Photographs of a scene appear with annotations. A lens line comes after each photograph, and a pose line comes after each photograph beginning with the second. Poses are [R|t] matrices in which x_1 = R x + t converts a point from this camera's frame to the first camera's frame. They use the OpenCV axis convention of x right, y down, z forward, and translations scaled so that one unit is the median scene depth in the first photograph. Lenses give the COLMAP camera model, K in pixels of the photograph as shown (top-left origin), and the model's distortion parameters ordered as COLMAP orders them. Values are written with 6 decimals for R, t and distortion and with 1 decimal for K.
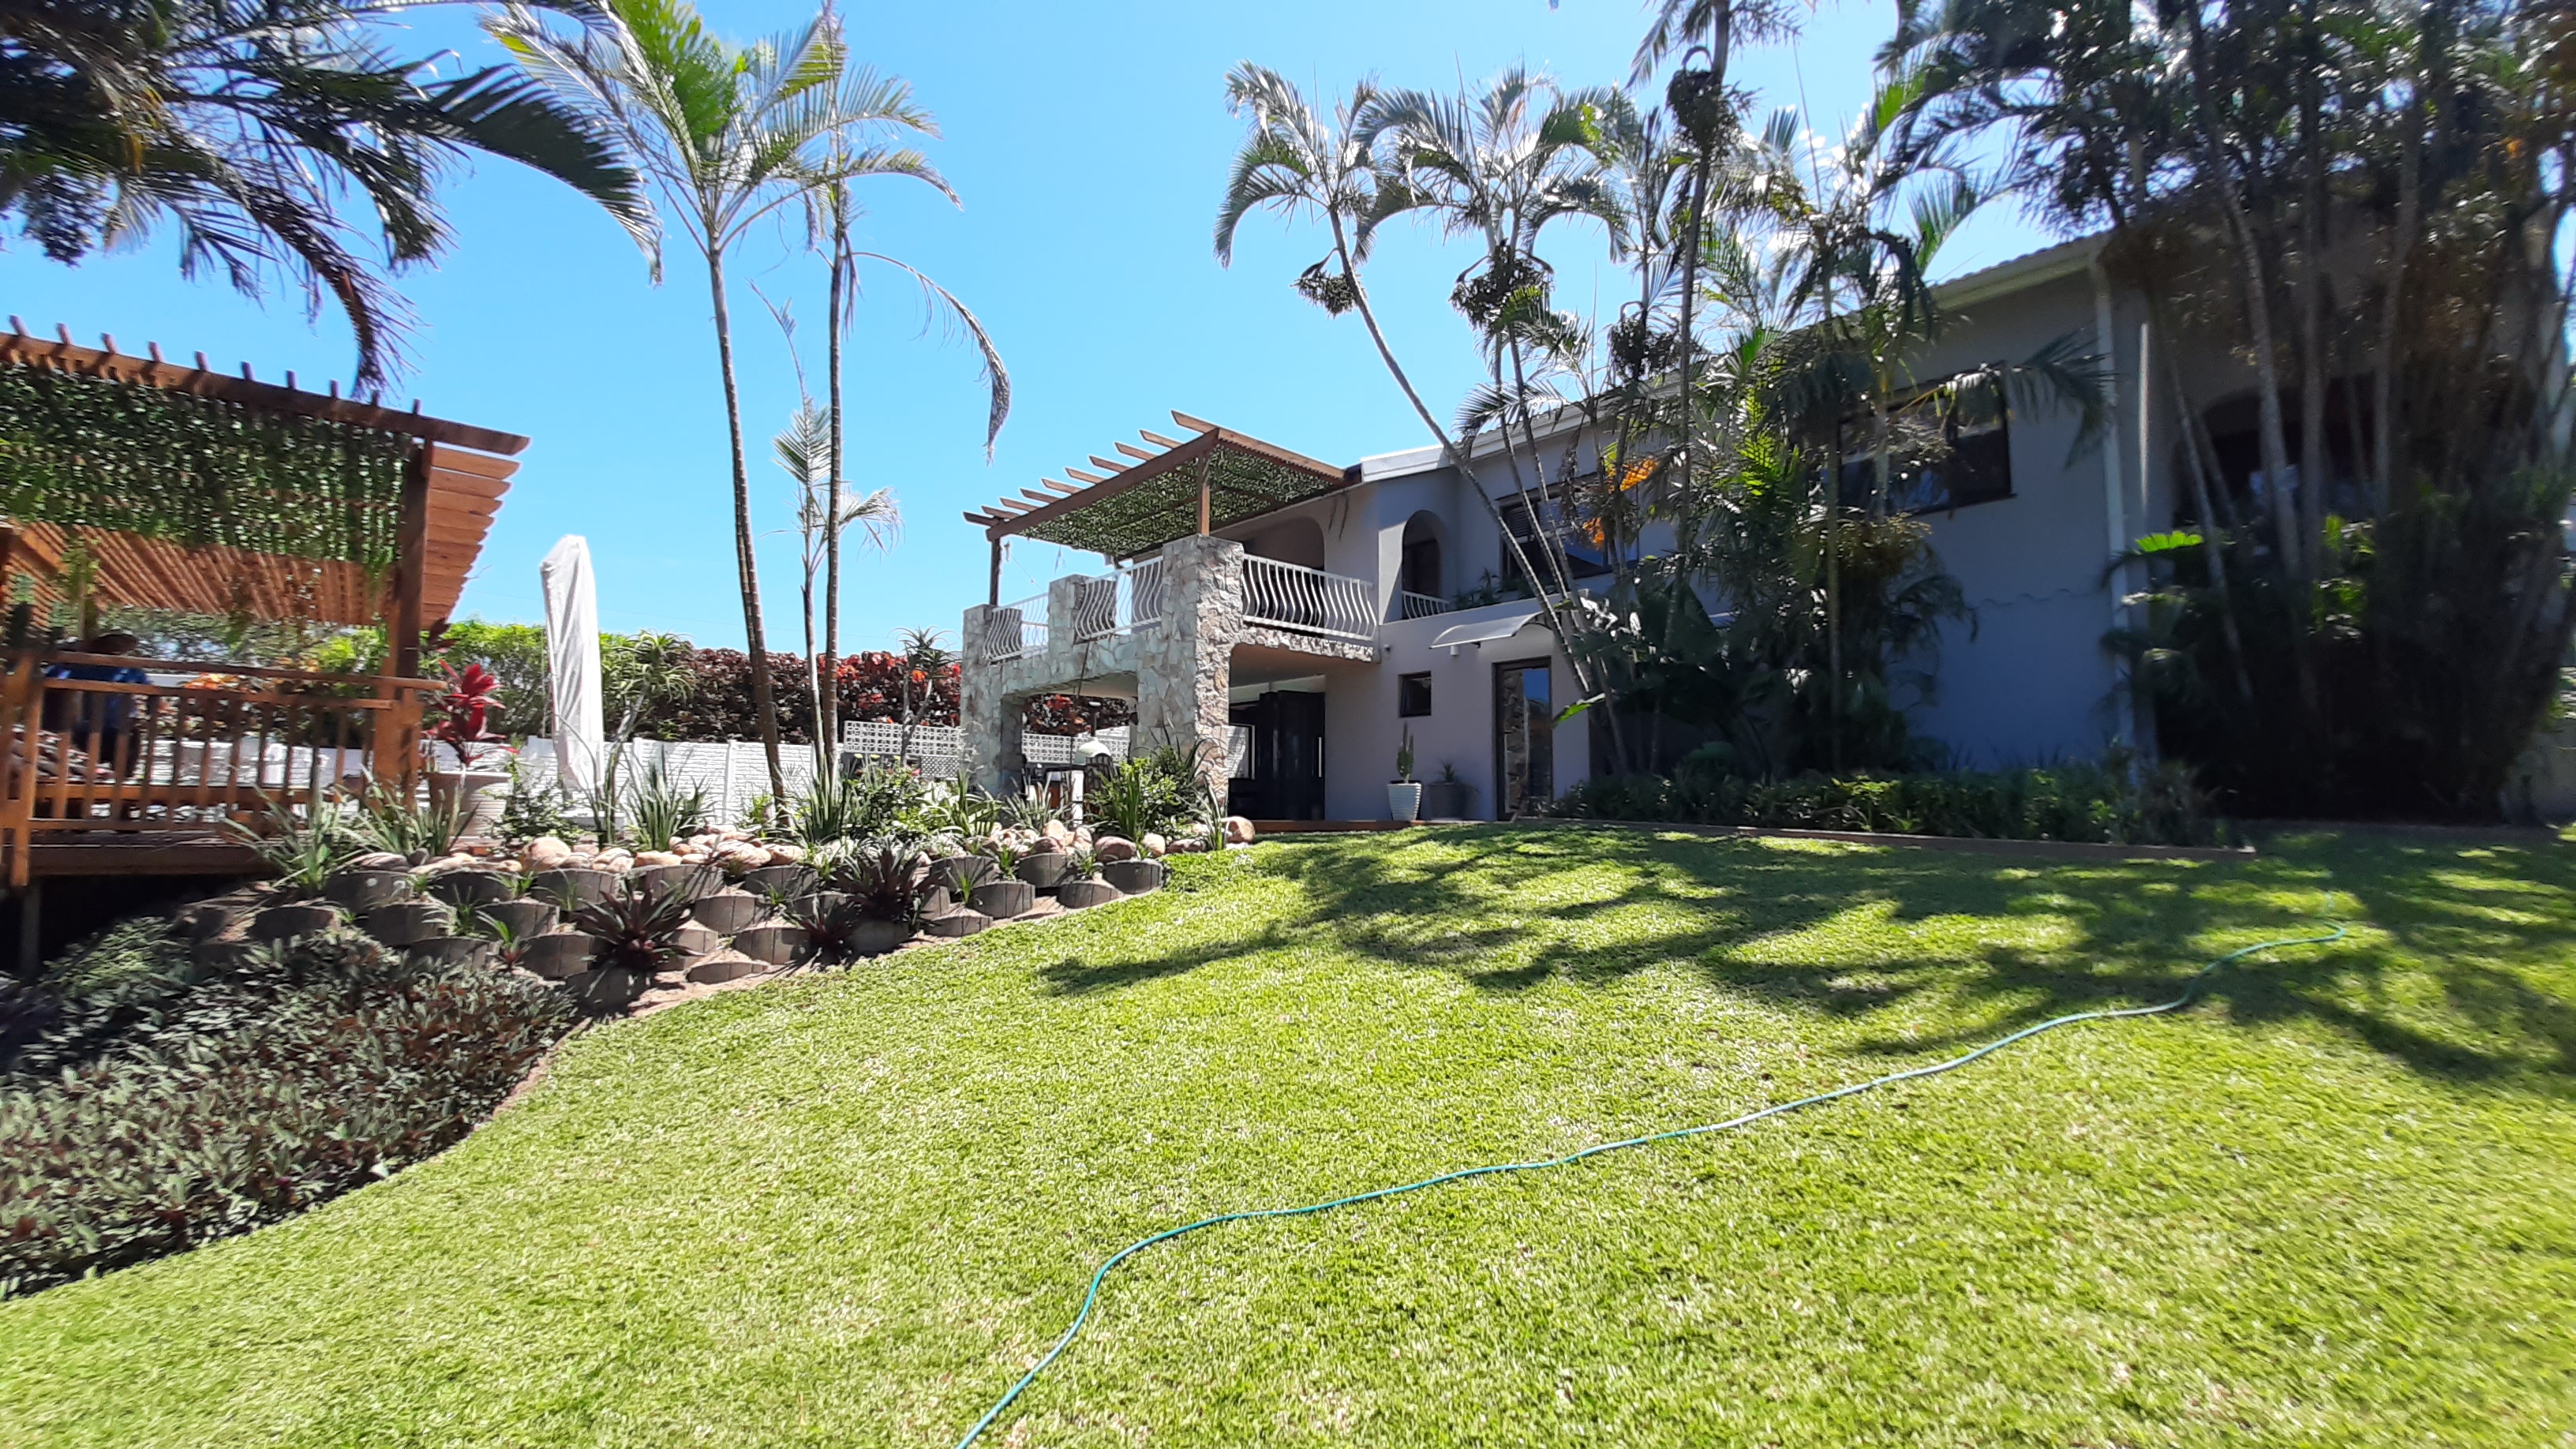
lens RADIAL K [[1020.1, 0, 1289.5], [0, 1020.1, 747.3], [0, 0, 1]] dist [-0.009312, 0.000001]
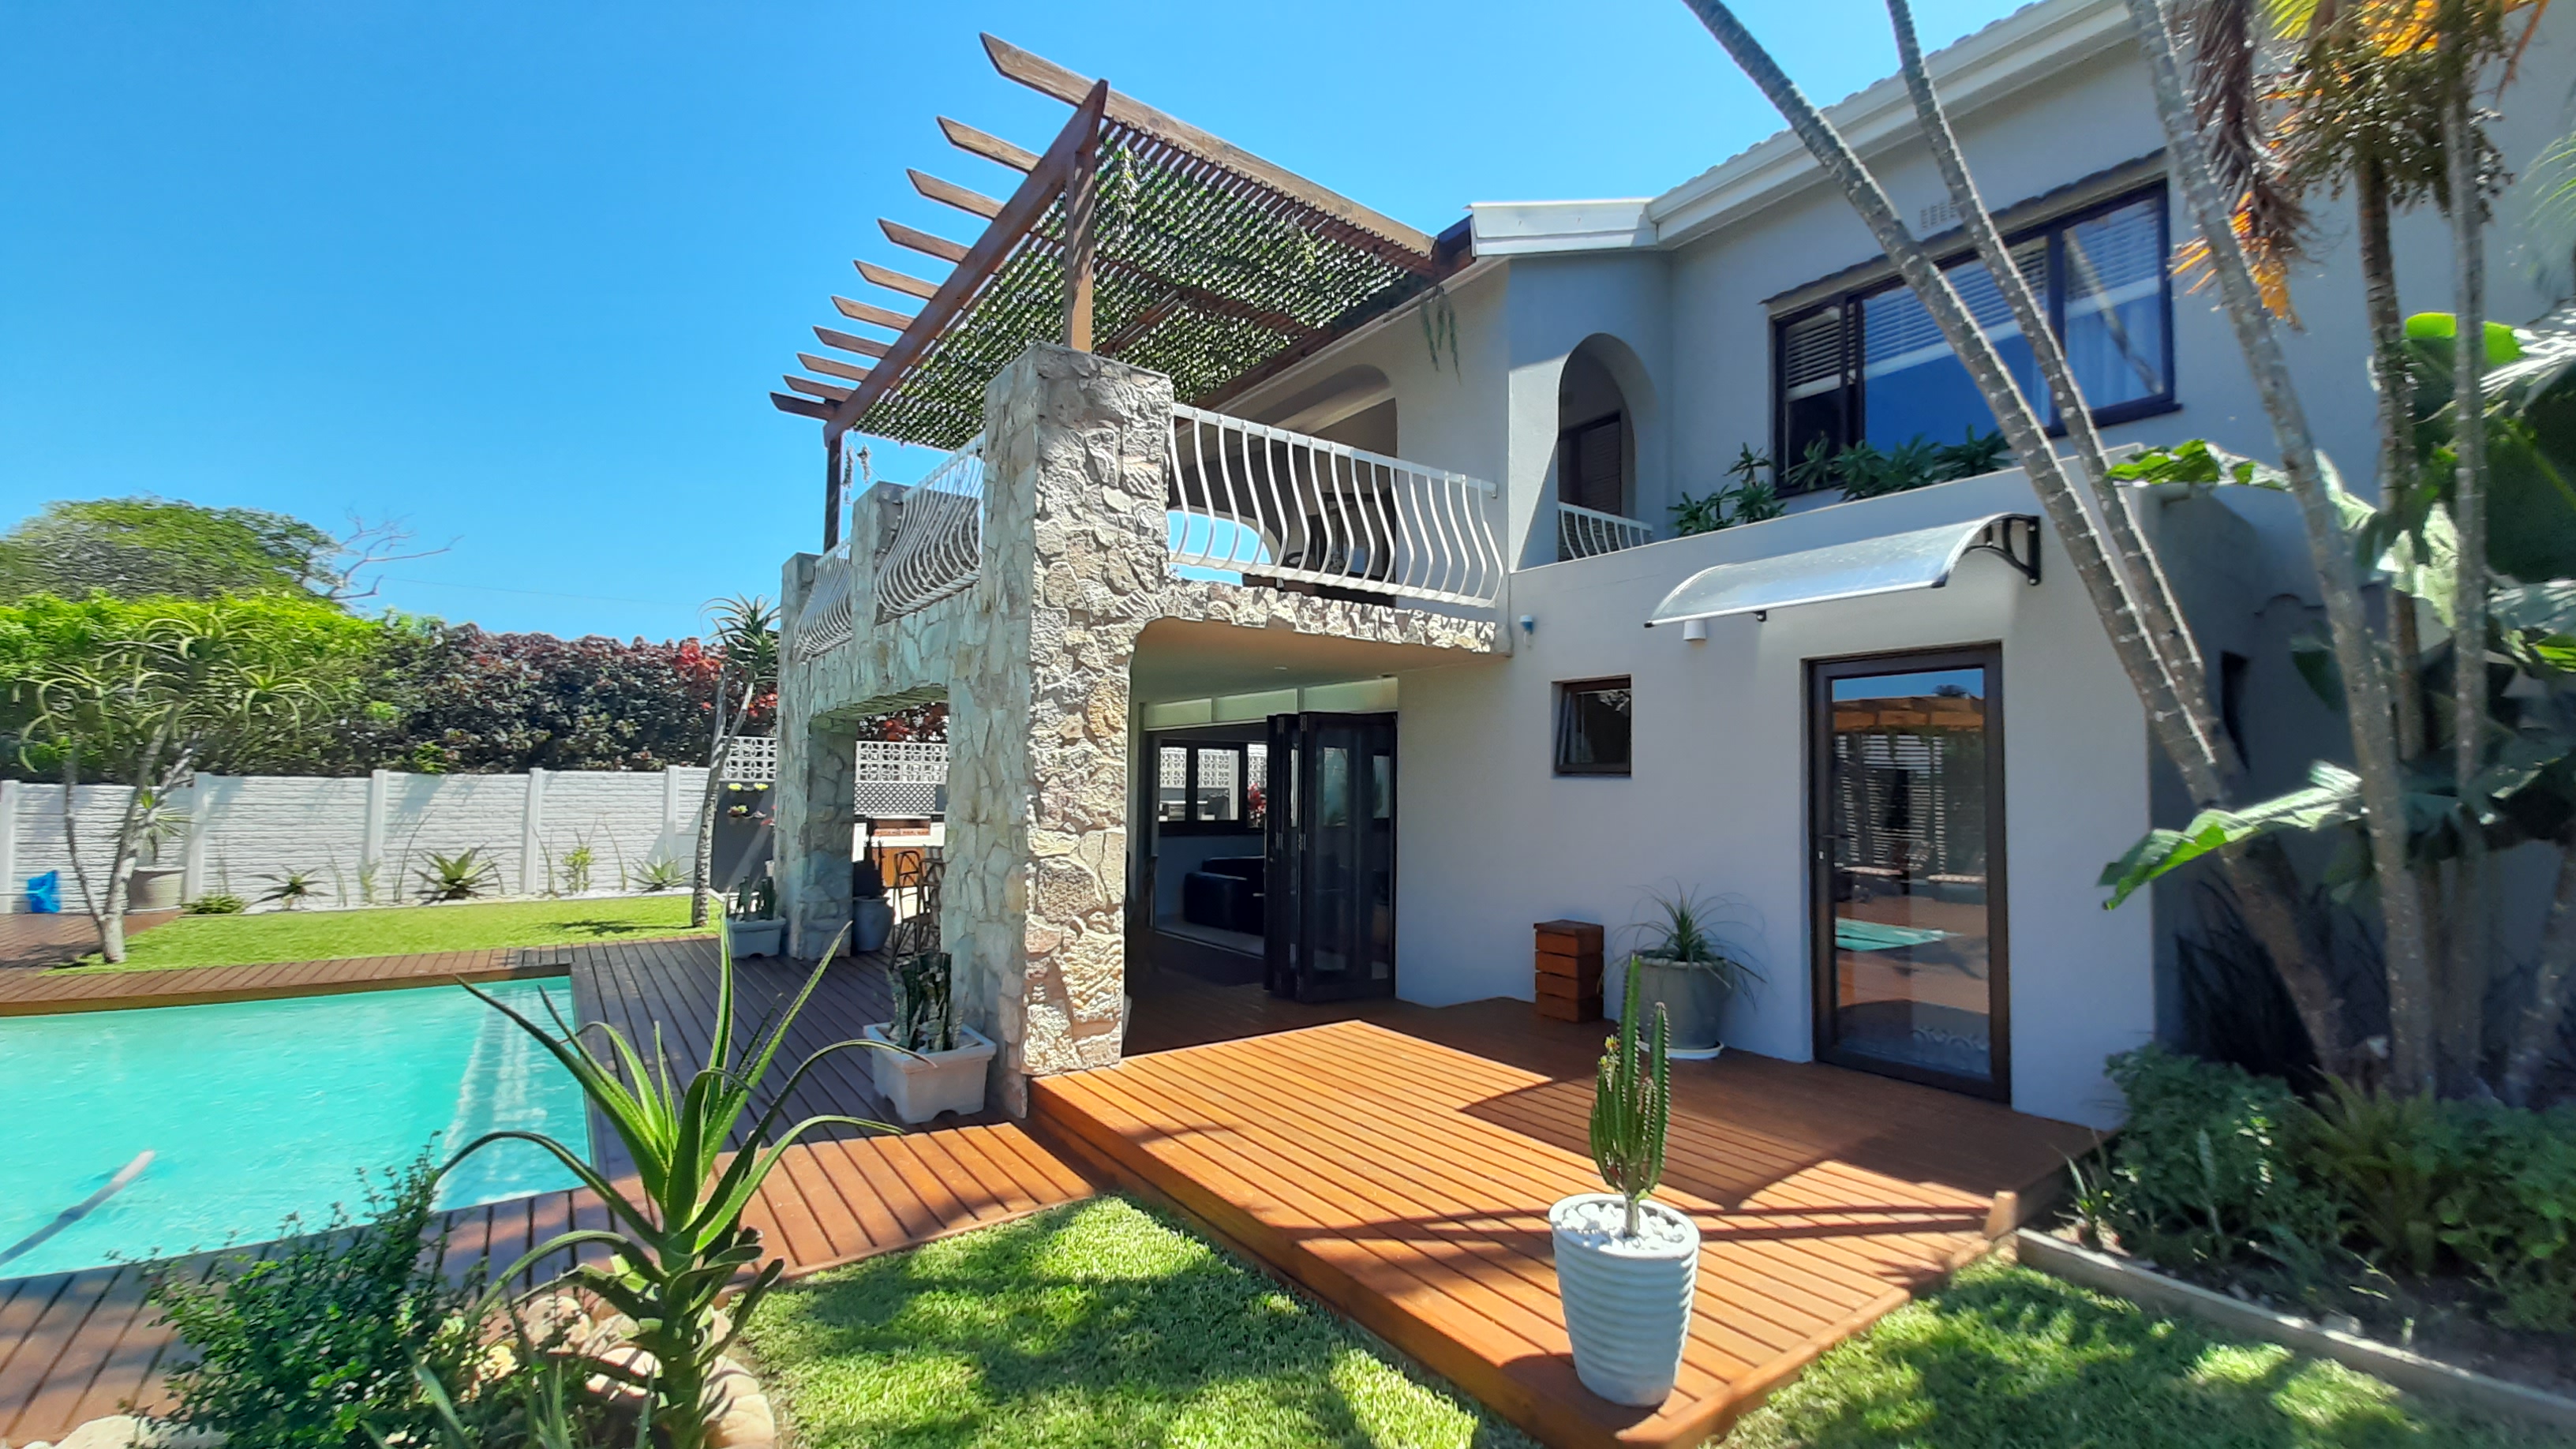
lens RADIAL K [[1020.1, 0, 1289.5], [0, 1020.1, 747.3], [0, 0, 1]] dist [-0.009312, 0.000001]
pose [[0.992420, 0.000731, -0.122888, 0.047342], [0.003244, 0.999478, 0.032142, -0.058127], [0.122847, -0.032297, 0.991900, 0.545180]]
